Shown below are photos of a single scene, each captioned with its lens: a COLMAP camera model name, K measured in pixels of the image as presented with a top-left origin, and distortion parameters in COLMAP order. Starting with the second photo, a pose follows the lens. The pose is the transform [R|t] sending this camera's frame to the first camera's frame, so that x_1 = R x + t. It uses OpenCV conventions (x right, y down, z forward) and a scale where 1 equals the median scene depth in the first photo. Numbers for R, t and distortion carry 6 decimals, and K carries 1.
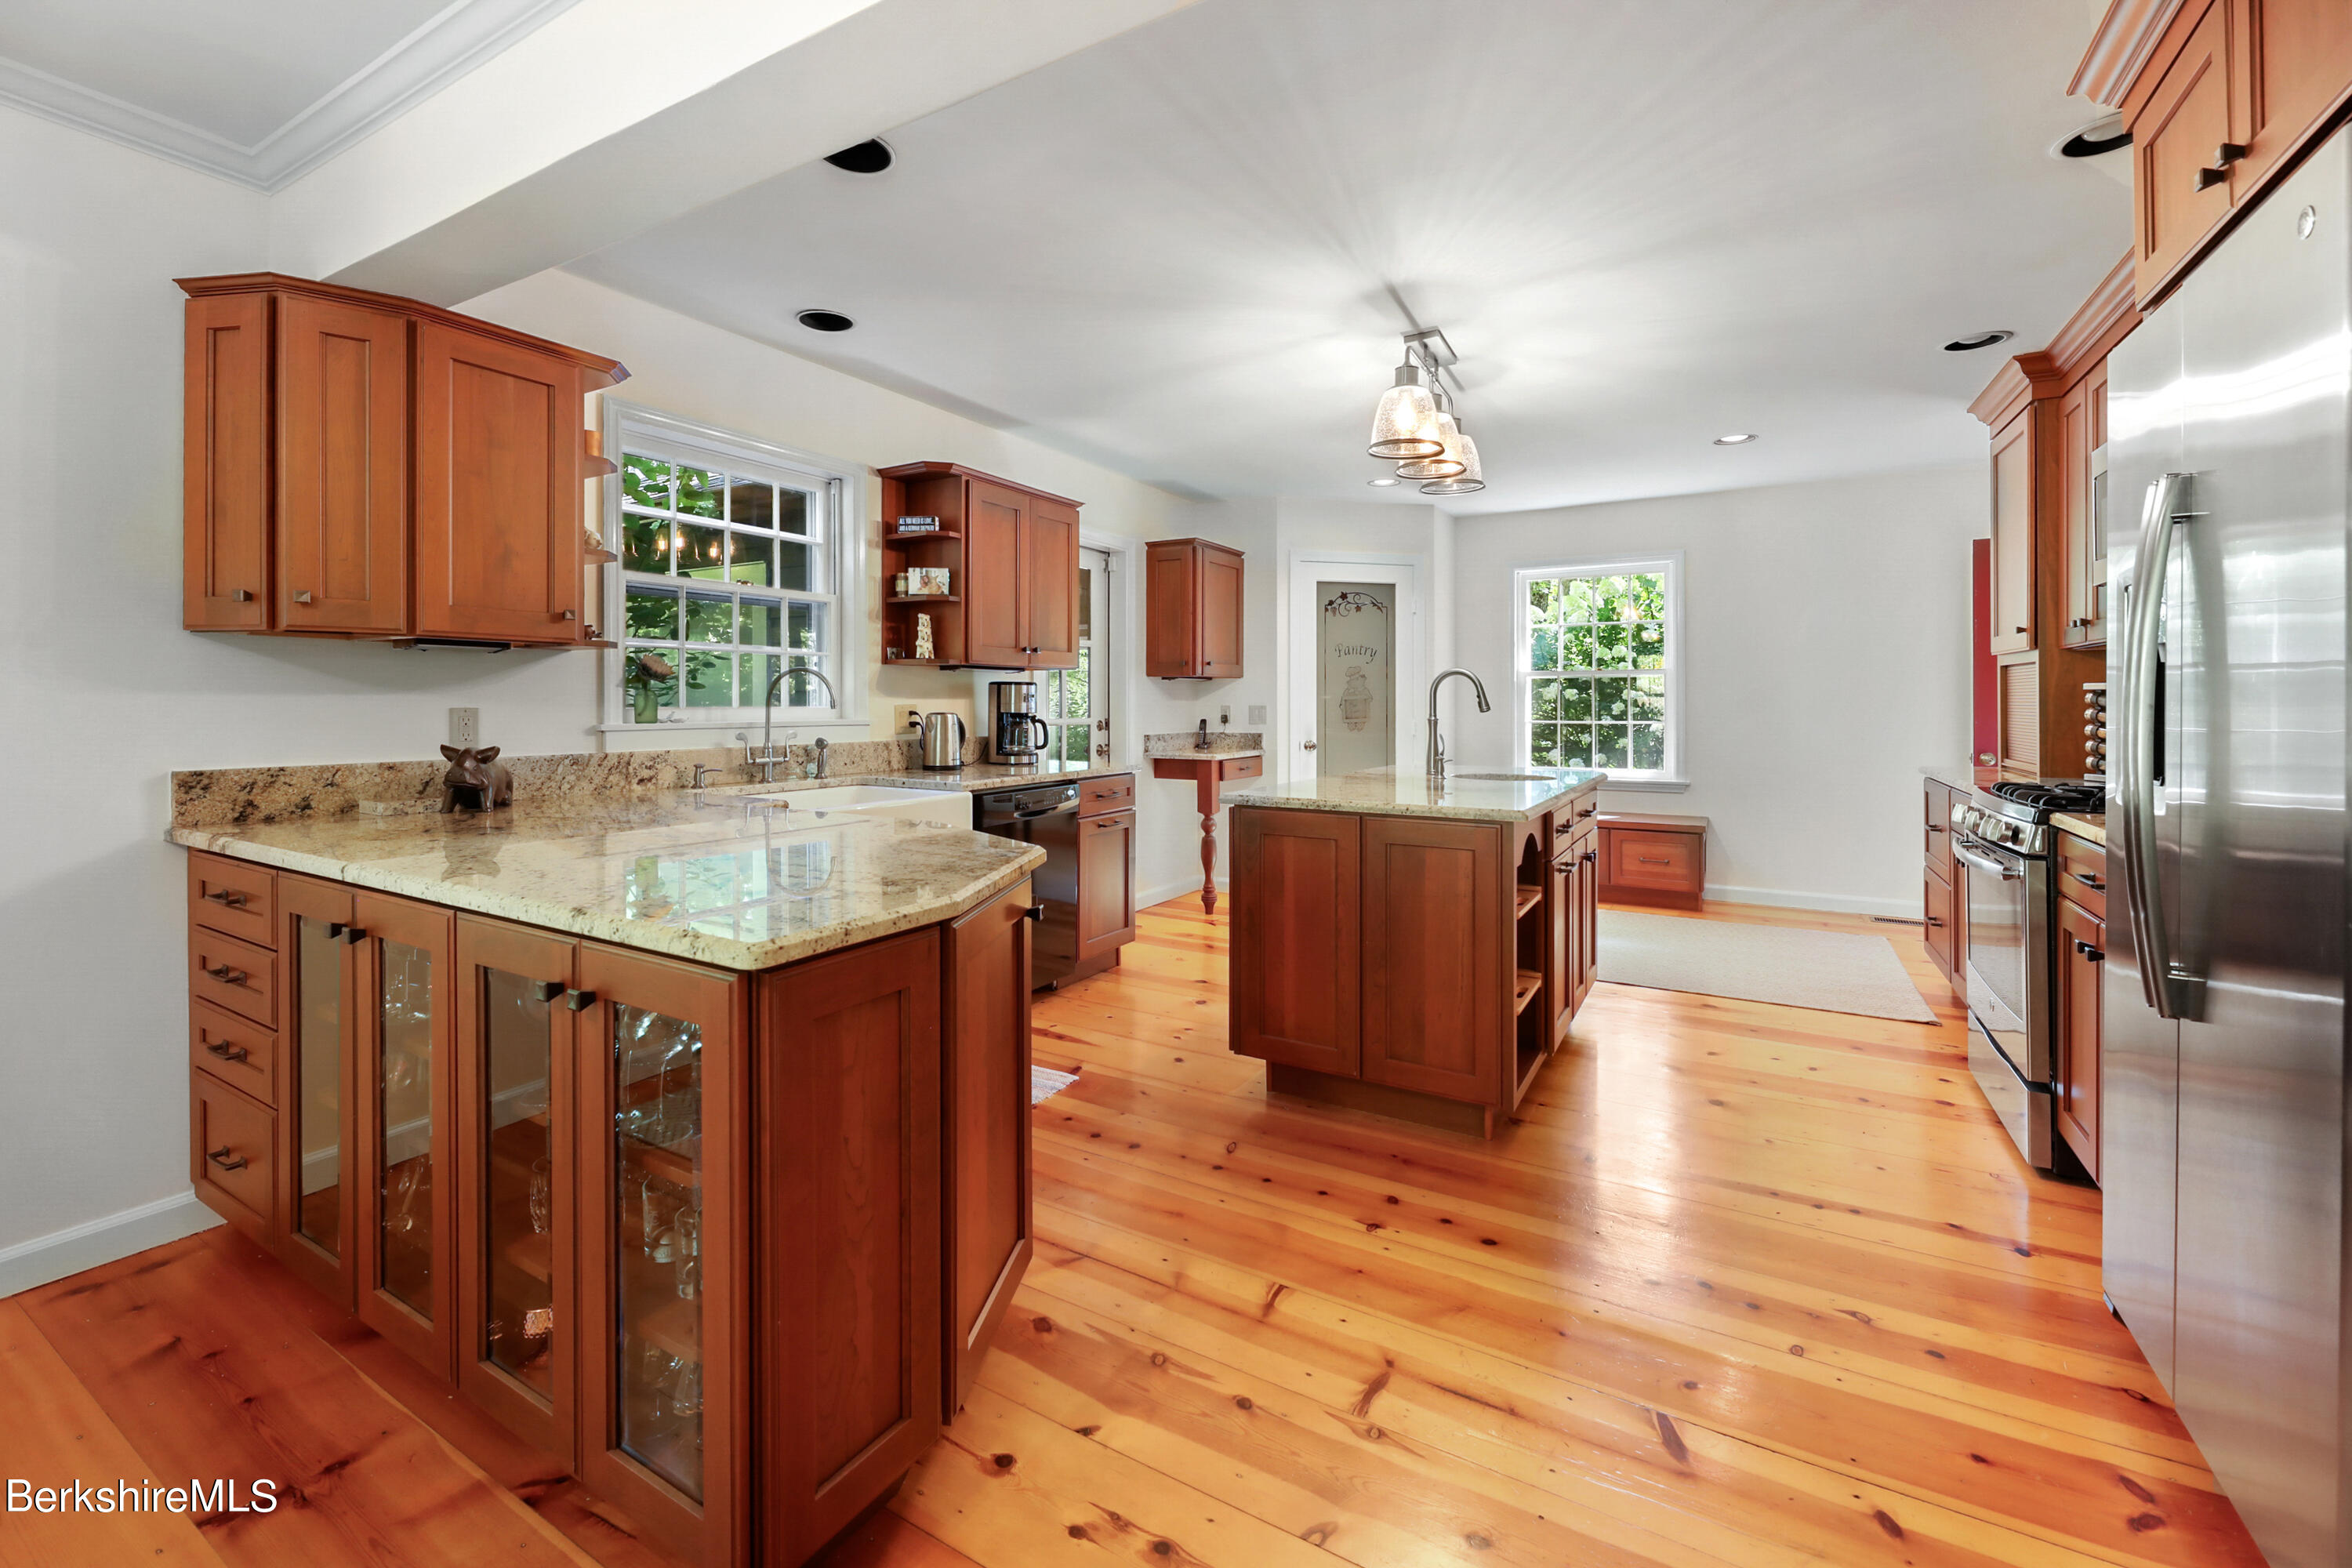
lens RADIAL K [[954.9, 0, 1180.8], [0, 954.9, 706.9], [0, 0, 1]] dist [0.001413, 0.000384]
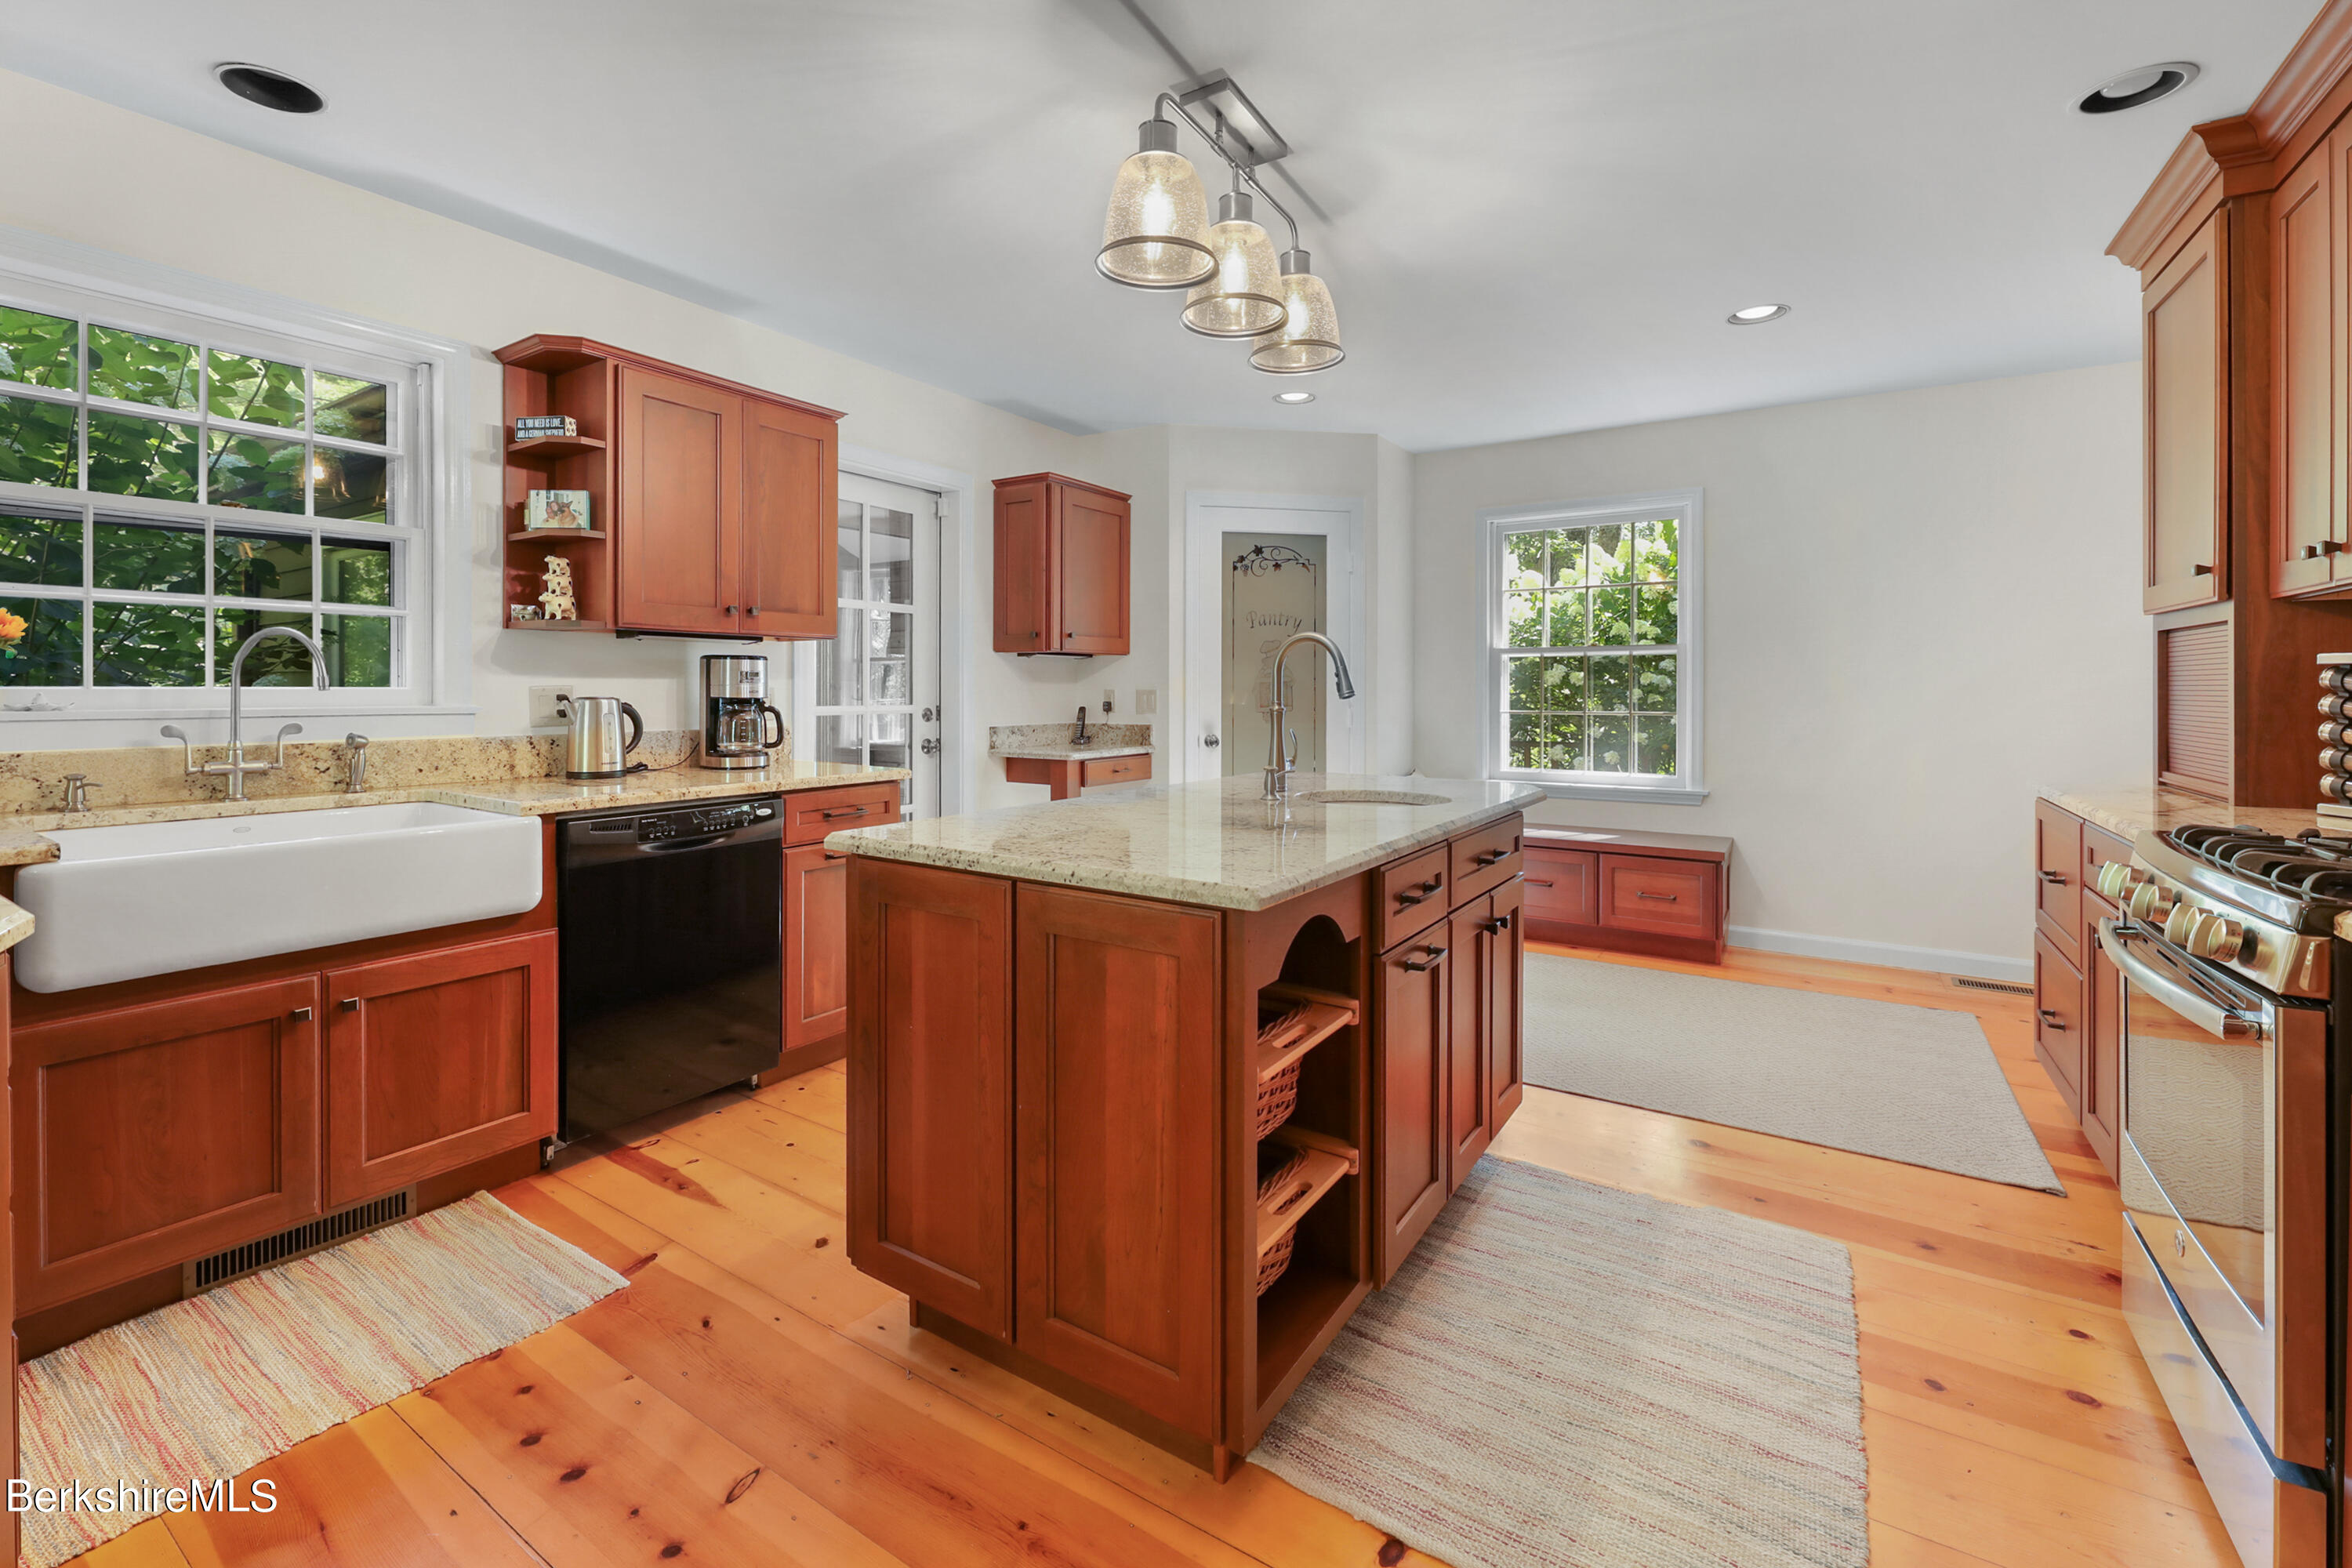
lens RADIAL K [[980.7, 0, 1168.7], [0, 980.7, 695.1], [0, 0, 1]] dist [-0.000379, -0.000972]
pose [[0.998645, 0.003097, -0.051944, 0.213004], [-0.002997, 0.999994, 0.001993, 0.001965], [0.051950, -0.001834, 0.998648, 0.292310]]
